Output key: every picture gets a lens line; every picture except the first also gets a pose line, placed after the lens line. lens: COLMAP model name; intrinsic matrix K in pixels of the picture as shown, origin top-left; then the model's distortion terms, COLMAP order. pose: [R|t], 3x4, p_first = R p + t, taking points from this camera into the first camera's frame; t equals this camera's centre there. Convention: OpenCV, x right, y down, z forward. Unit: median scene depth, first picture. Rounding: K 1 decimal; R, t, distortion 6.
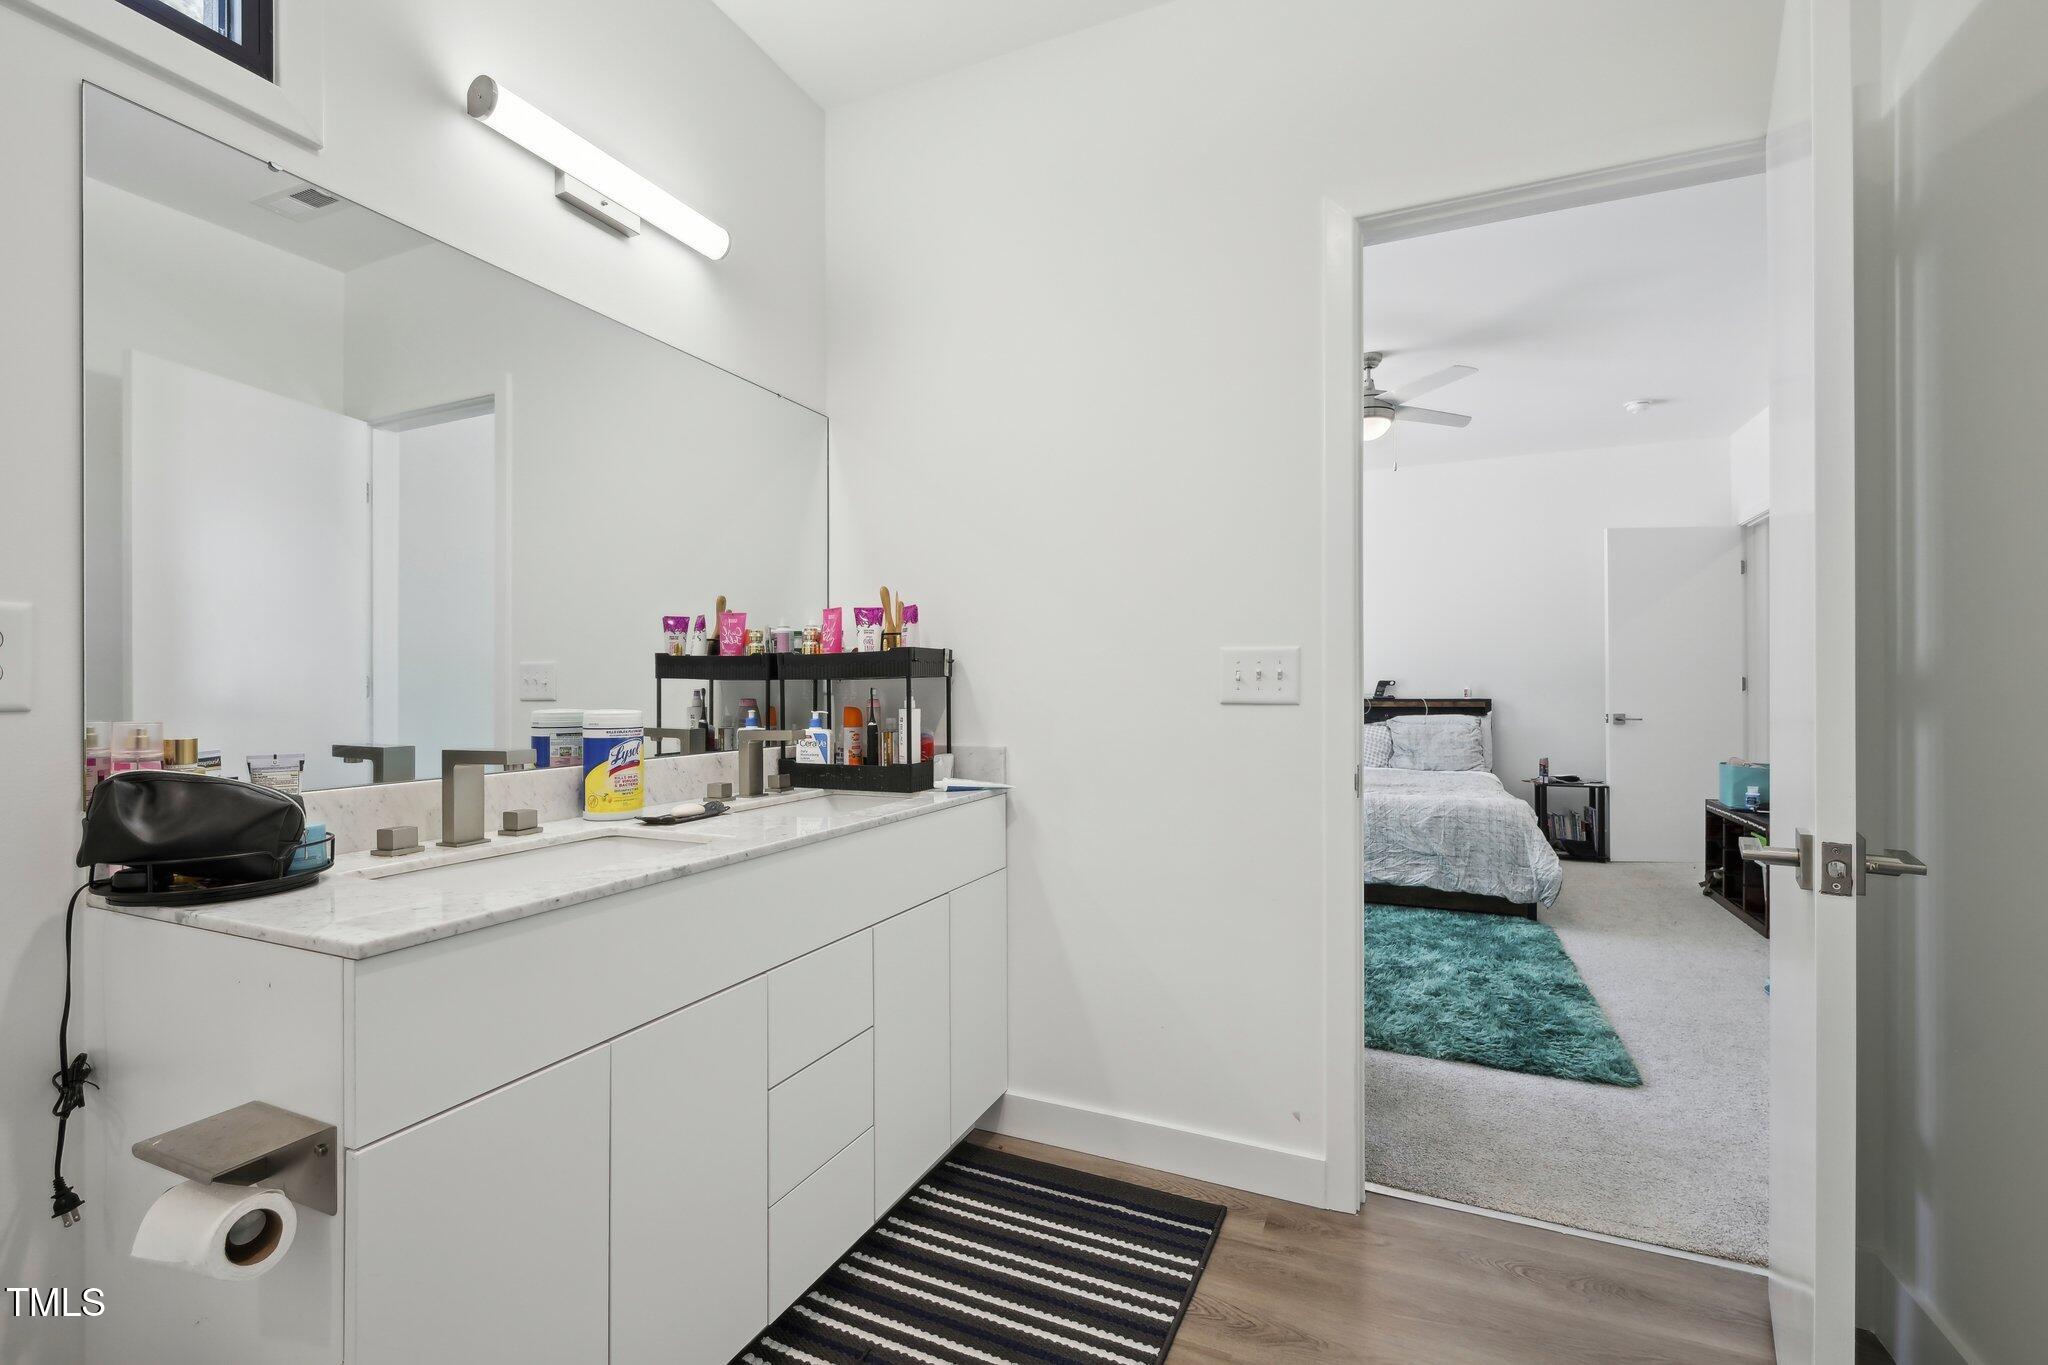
lens RADIAL K [[885.7, 0, 1024.0], [0, 885.7, 682.5], [0, 0, 1]] dist [0.001840, 0.000223]
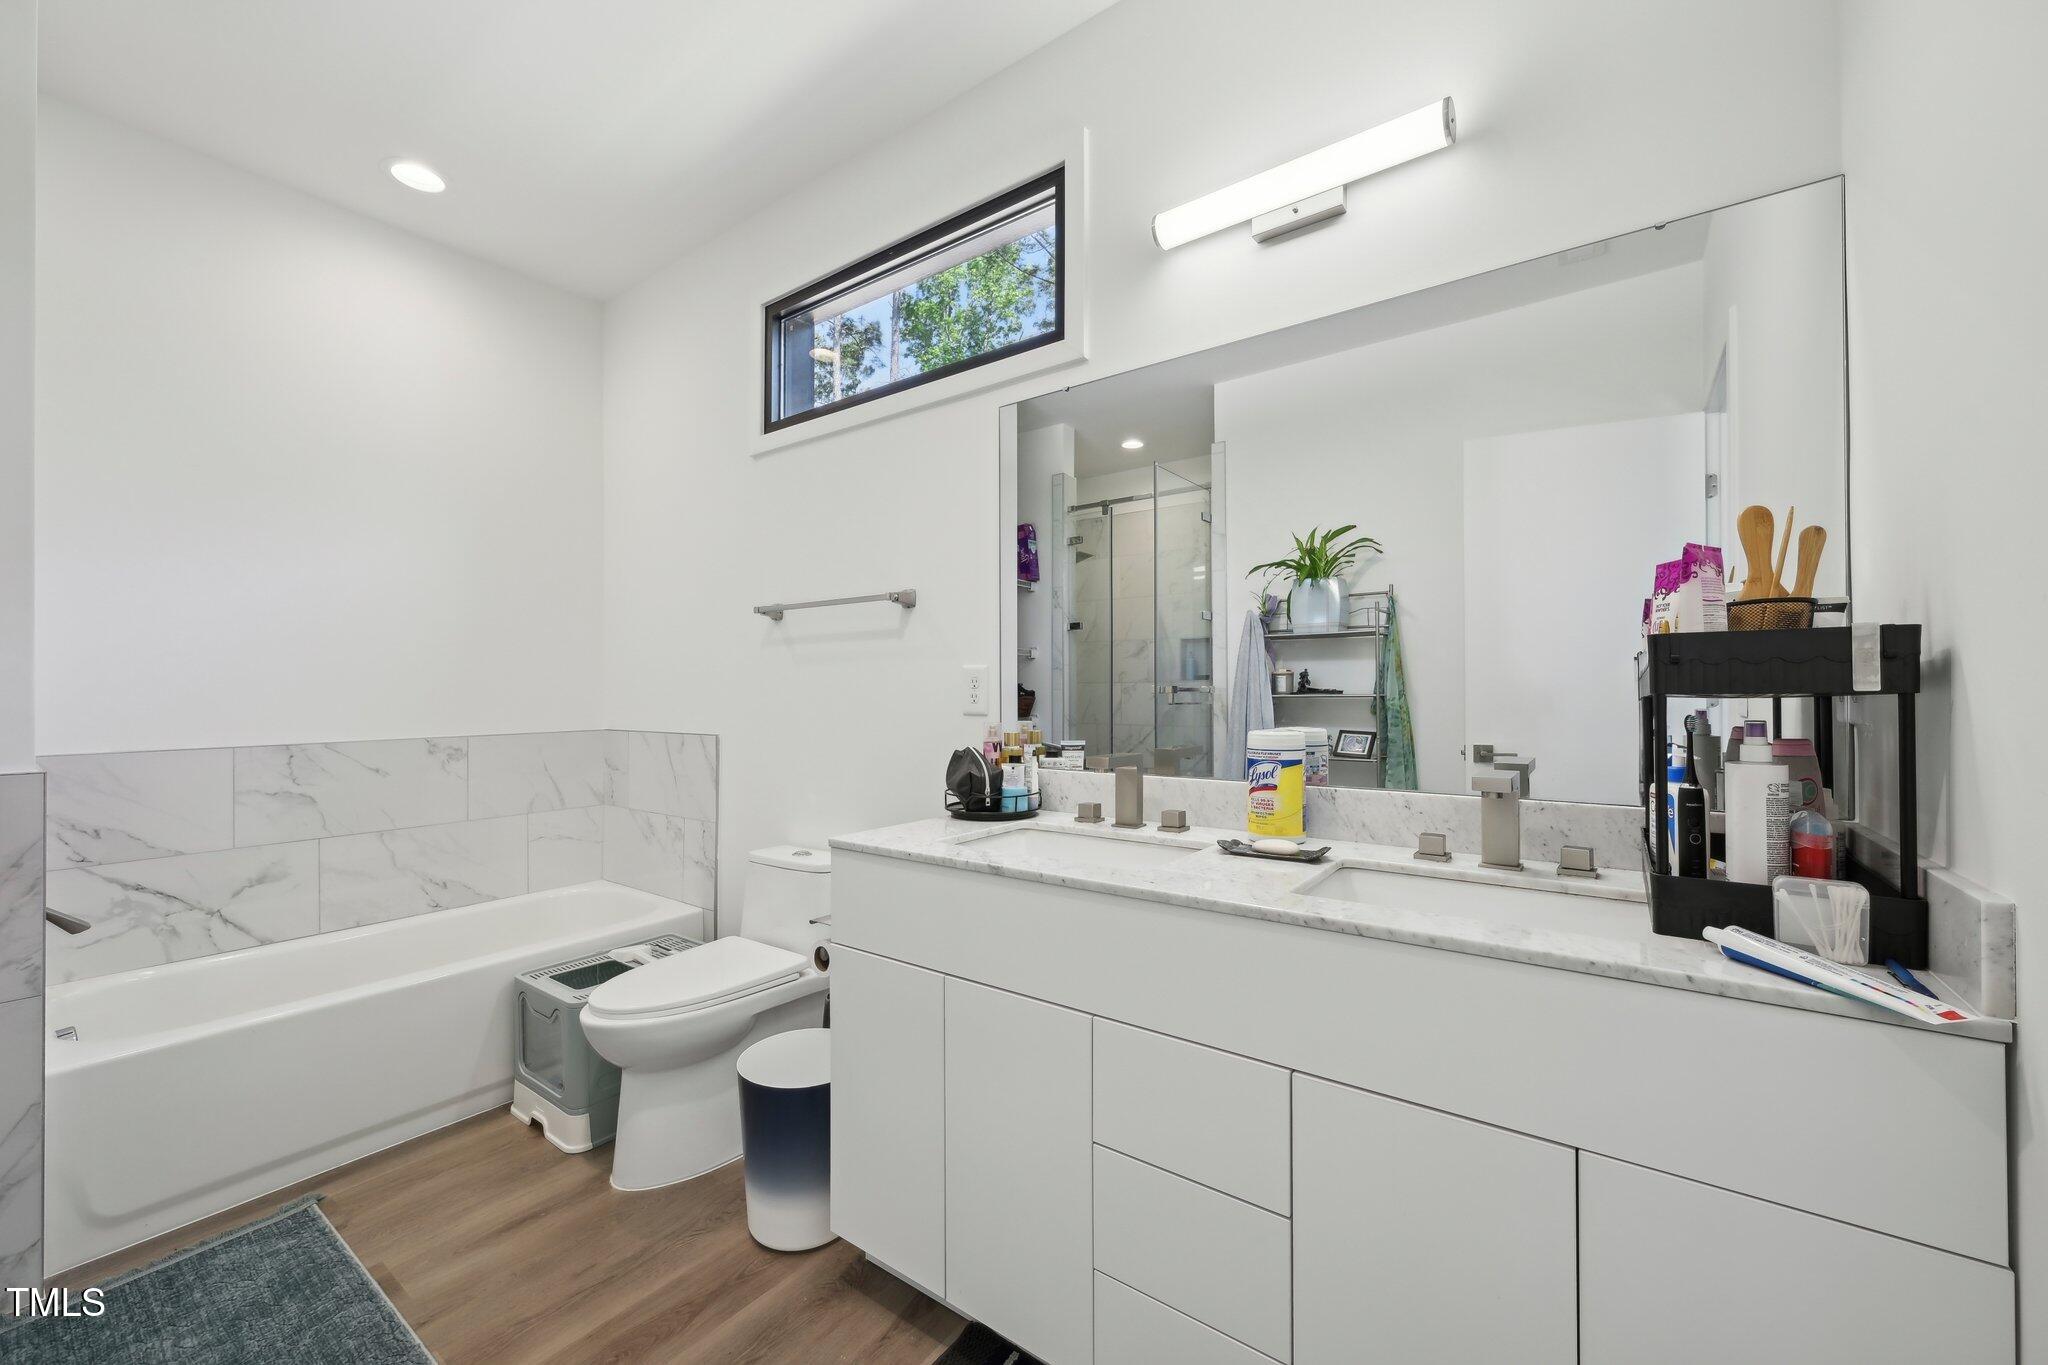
lens RADIAL K [[798.2, 0, 1024.0], [0, 798.2, 682.5], [0, 0, 1]] dist [0.000411, -0.000051]
pose [[-0.214148, -0.014560, -0.976693, 0.550779], [0.005761, 0.999853, -0.016168, -0.010933], [0.976784, -0.009089, -0.214033, 1.113759]]
